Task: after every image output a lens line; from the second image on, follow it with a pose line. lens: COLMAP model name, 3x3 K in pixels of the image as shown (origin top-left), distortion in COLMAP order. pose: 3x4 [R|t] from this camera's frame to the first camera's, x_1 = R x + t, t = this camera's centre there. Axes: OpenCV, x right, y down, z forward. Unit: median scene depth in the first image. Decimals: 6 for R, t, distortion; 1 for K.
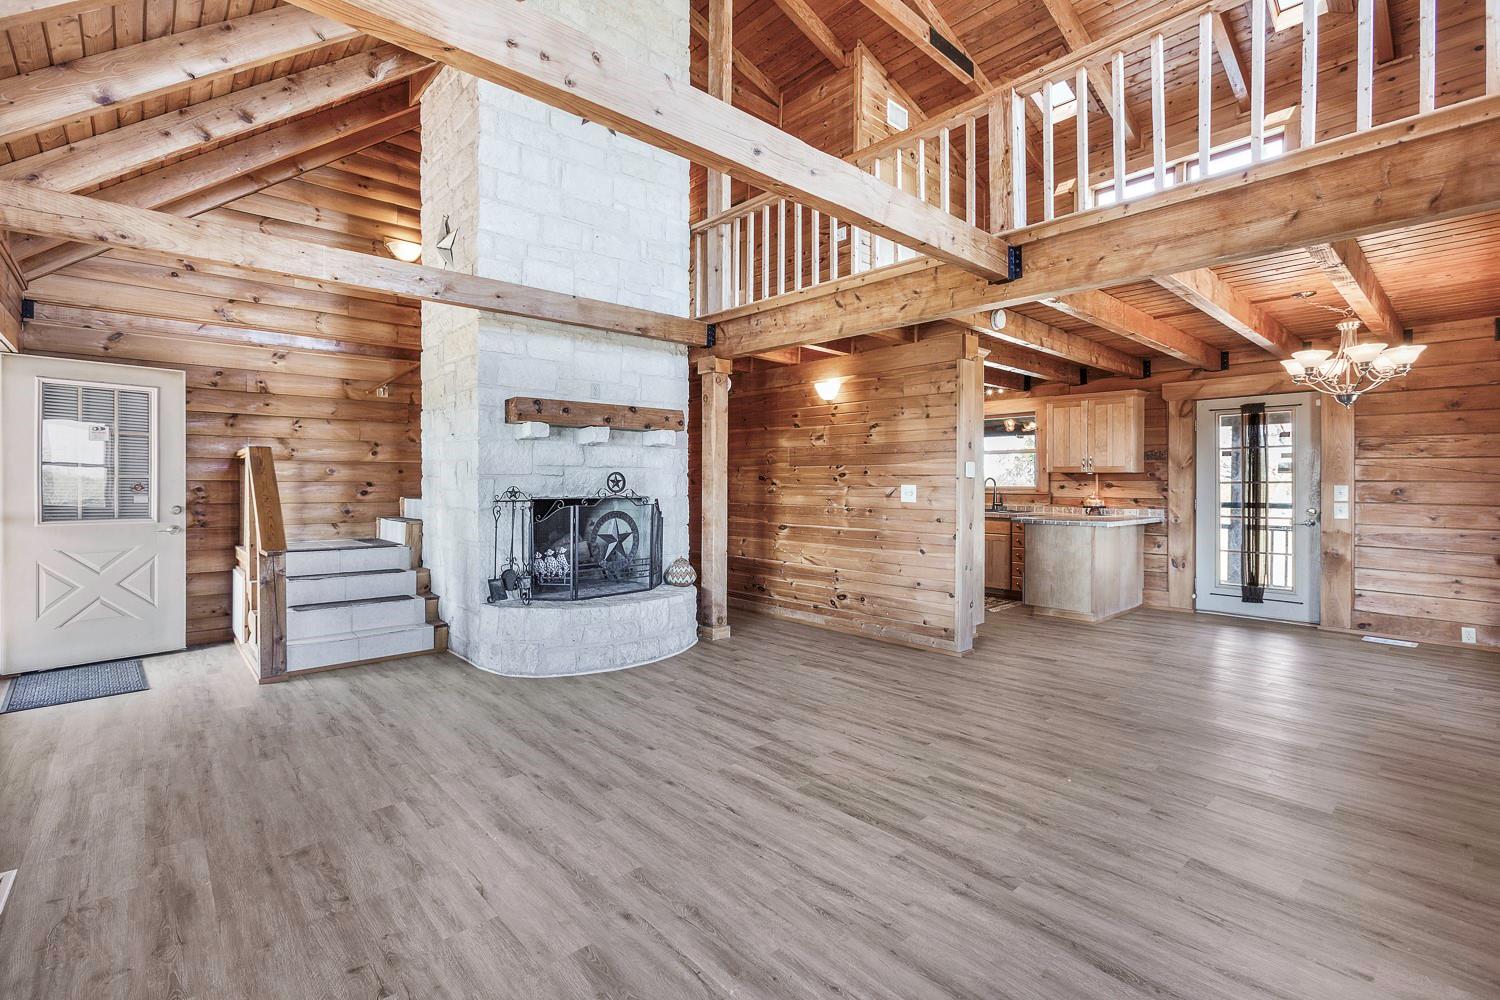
lens RADIAL K [[678.9, 0, 729.1], [0, 678.9, 495.2], [0, 0, 1]] dist [-0.002592, 0.000304]
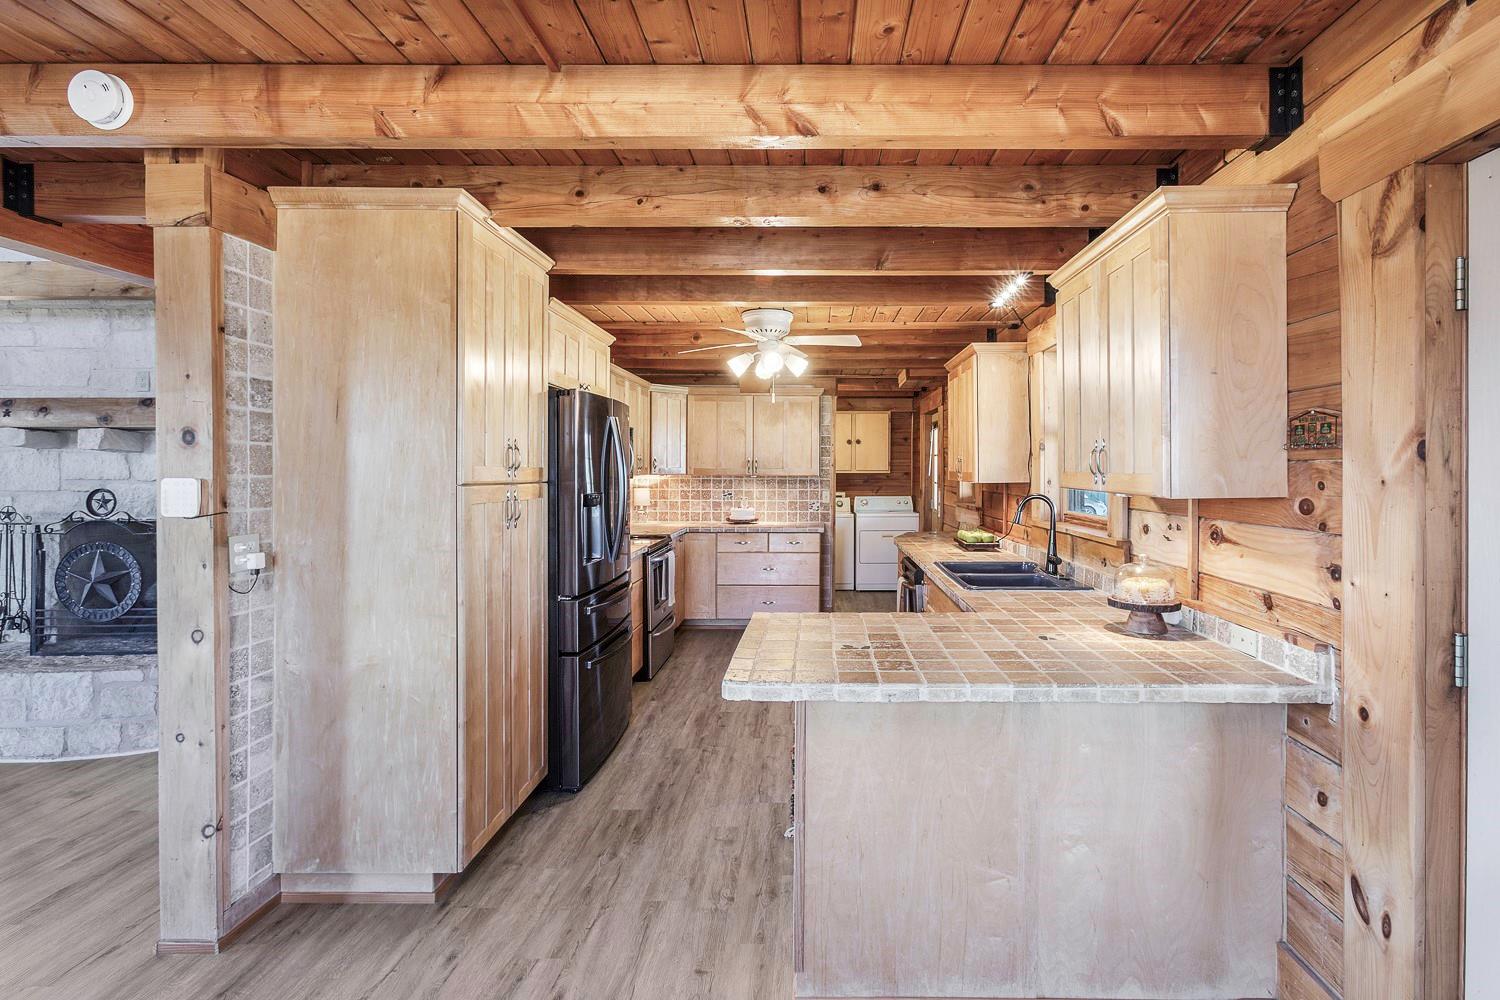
lens RADIAL K [[720.1, 0, 794.6], [0, 720.1, 474.6], [0, 0, 1]] dist [-0.016657, 0.011459]
pose [[0.736627, 0.003148, -0.676292, 1.074492], [-0.012850, 0.999874, -0.009342, -0.060497], [0.676178, 0.015572, 0.736574, 1.093070]]
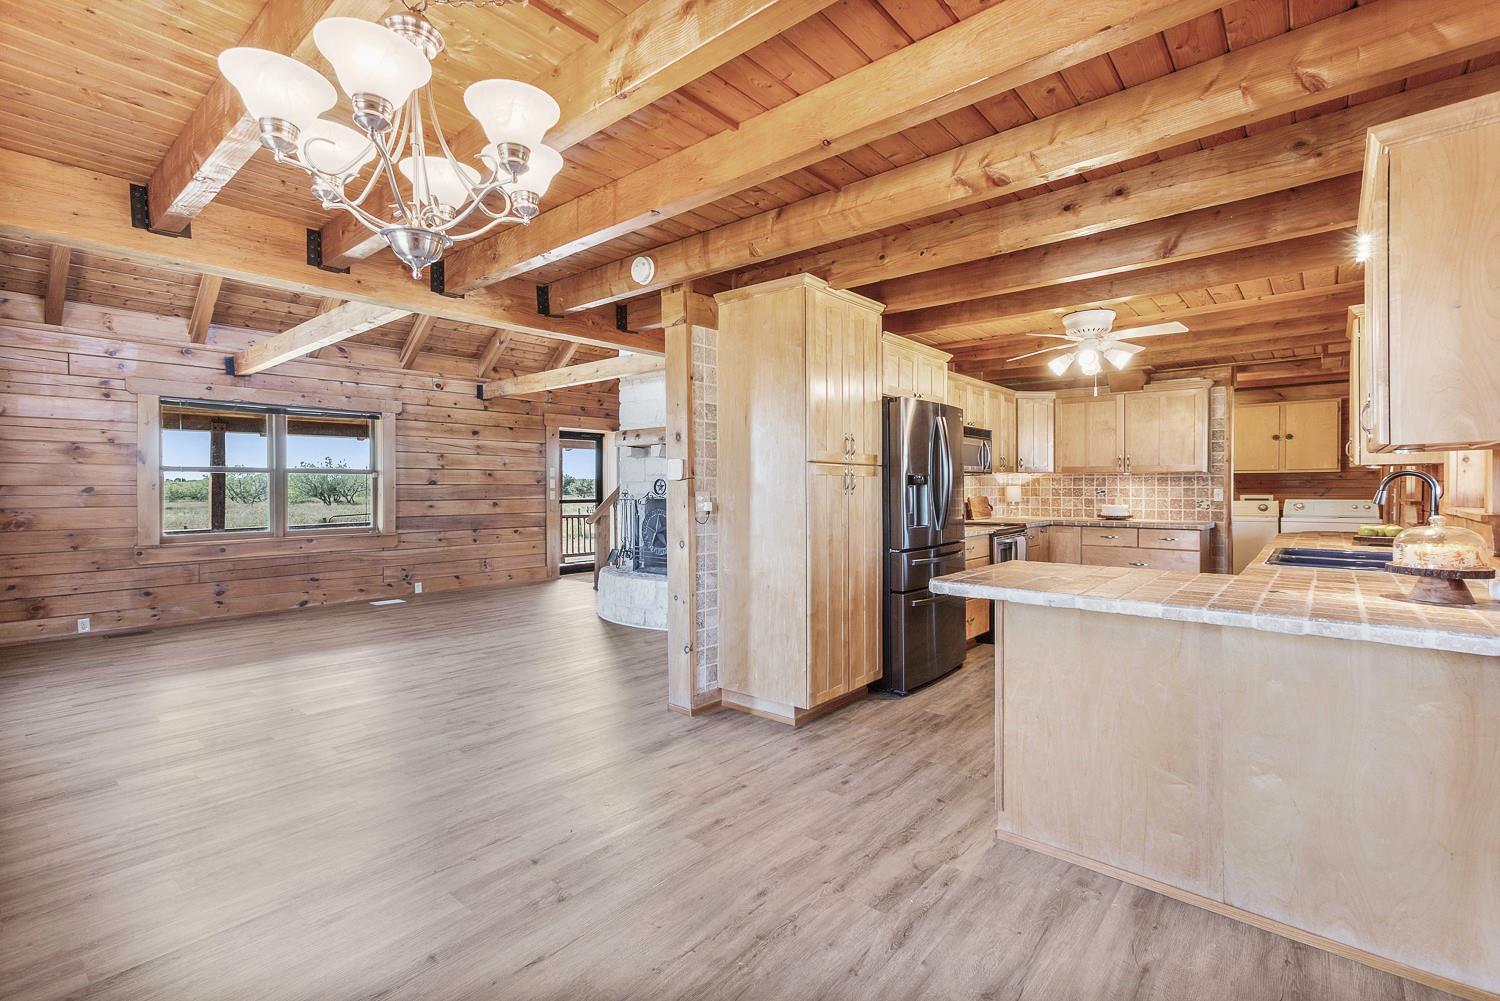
lens RADIAL K [[662.5, 0, 733.2], [0, 662.5, 496.6], [0, 0, 1]] dist [0.008847, 0.000726]
pose [[0.137994, 0.013942, -0.990335, 1.292632], [-0.016523, 0.999794, 0.011773, -0.020465], [0.990295, 0.014739, 0.138196, 1.126343]]
